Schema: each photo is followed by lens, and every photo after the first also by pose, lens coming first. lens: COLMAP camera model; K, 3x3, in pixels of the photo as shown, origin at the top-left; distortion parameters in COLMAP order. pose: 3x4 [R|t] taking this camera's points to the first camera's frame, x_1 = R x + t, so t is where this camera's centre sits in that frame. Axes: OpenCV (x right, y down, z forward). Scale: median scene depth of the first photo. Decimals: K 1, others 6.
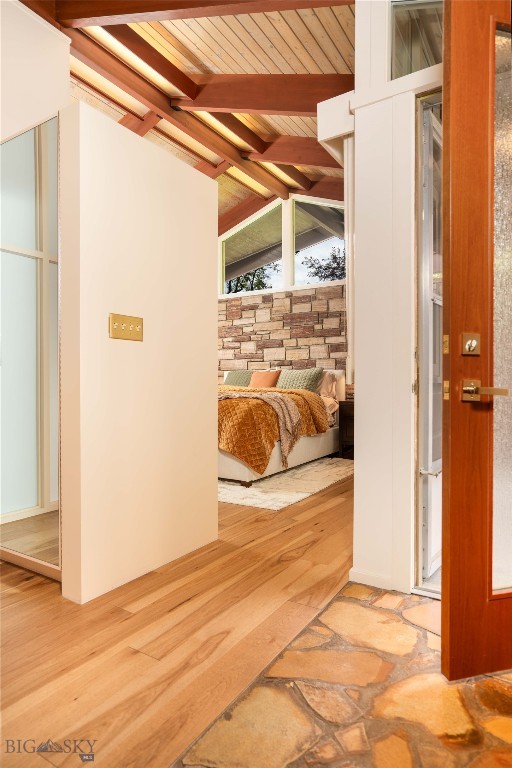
lens RADIAL K [[459.7, 0, 255.1], [0, 459.7, 385.7], [0, 0, 1]] dist [0.001079, 0.000008]
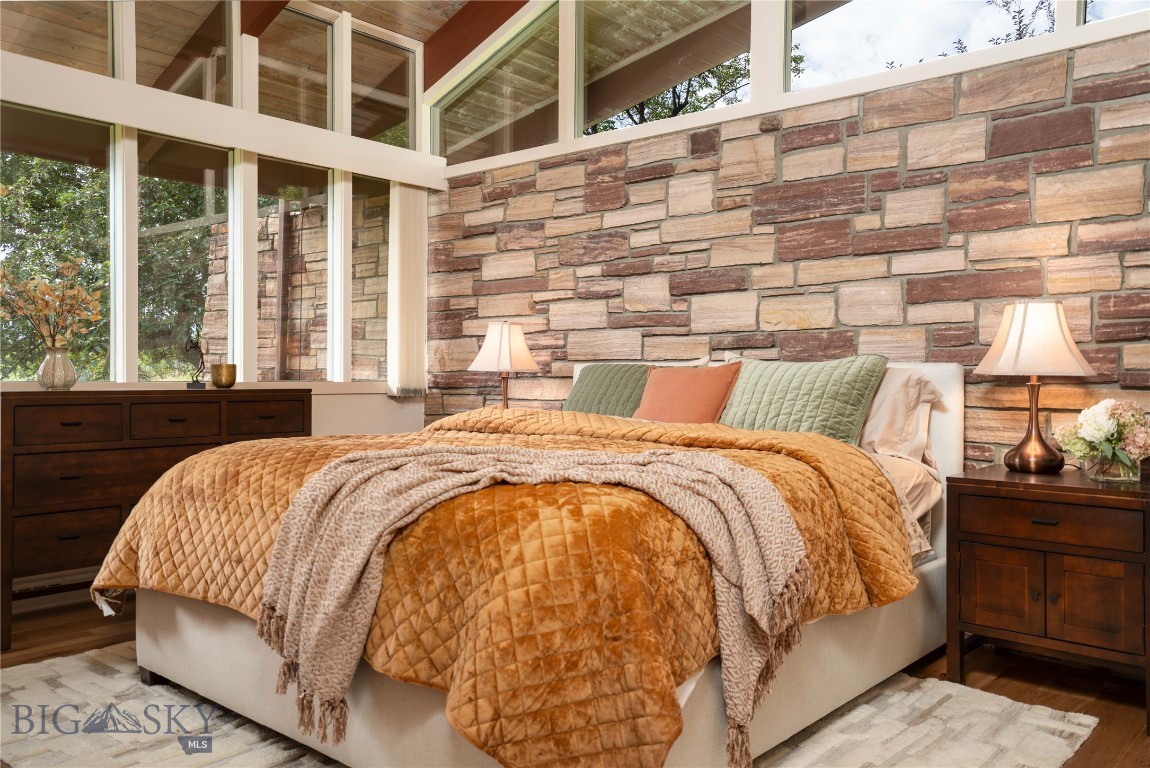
lens RADIAL K [[917.5, 0, 575.0], [0, 917.5, 382.0], [0, 0, 1]] dist [0.053750, 0.001334]
pose [[0.988811, 0.006850, -0.149014, 0.036330], [-0.007029, 0.999975, -0.000678, -0.019247], [0.149006, 0.001718, 0.988835, 0.355451]]
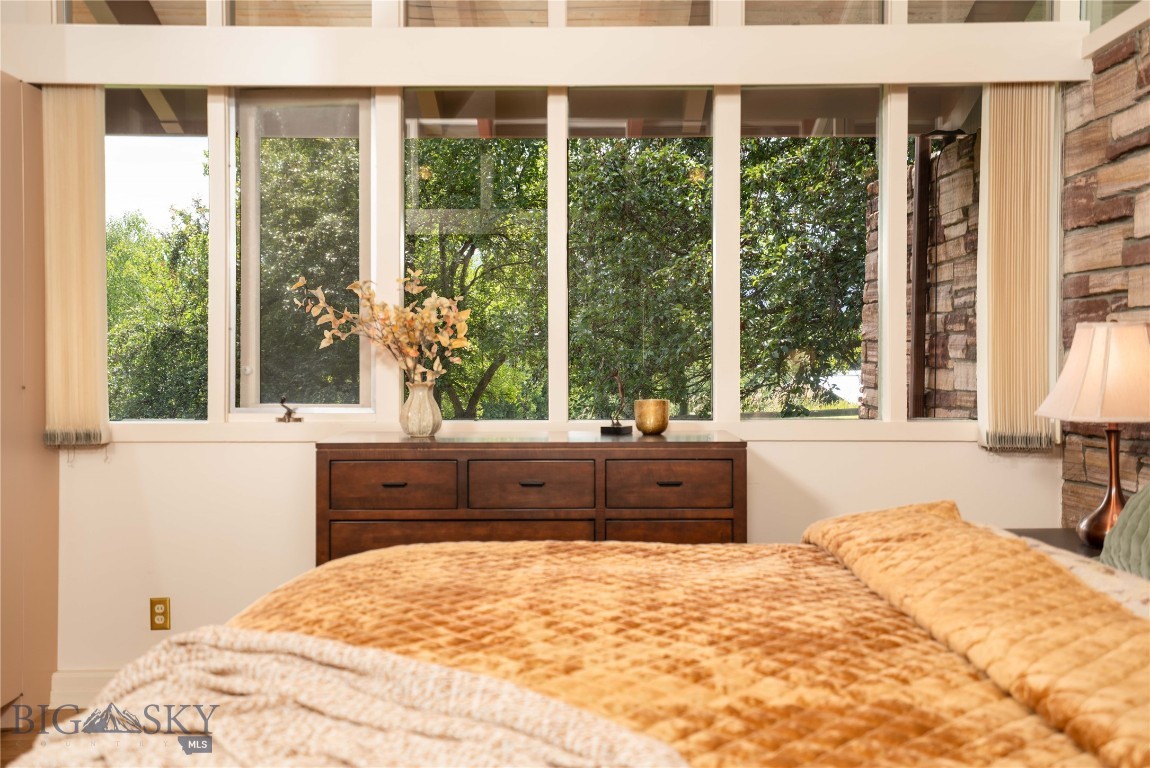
lens RADIAL K [[1129.0, 0, 573.8], [0, 1129.0, 374.2], [0, 0, 1]] dist [0.008992, 0.000000]
pose [[0.506112, 0.014436, -0.862347, 0.154439], [-0.003282, 0.999885, 0.014812, -0.051574], [0.862461, -0.004667, 0.506102, 0.646134]]
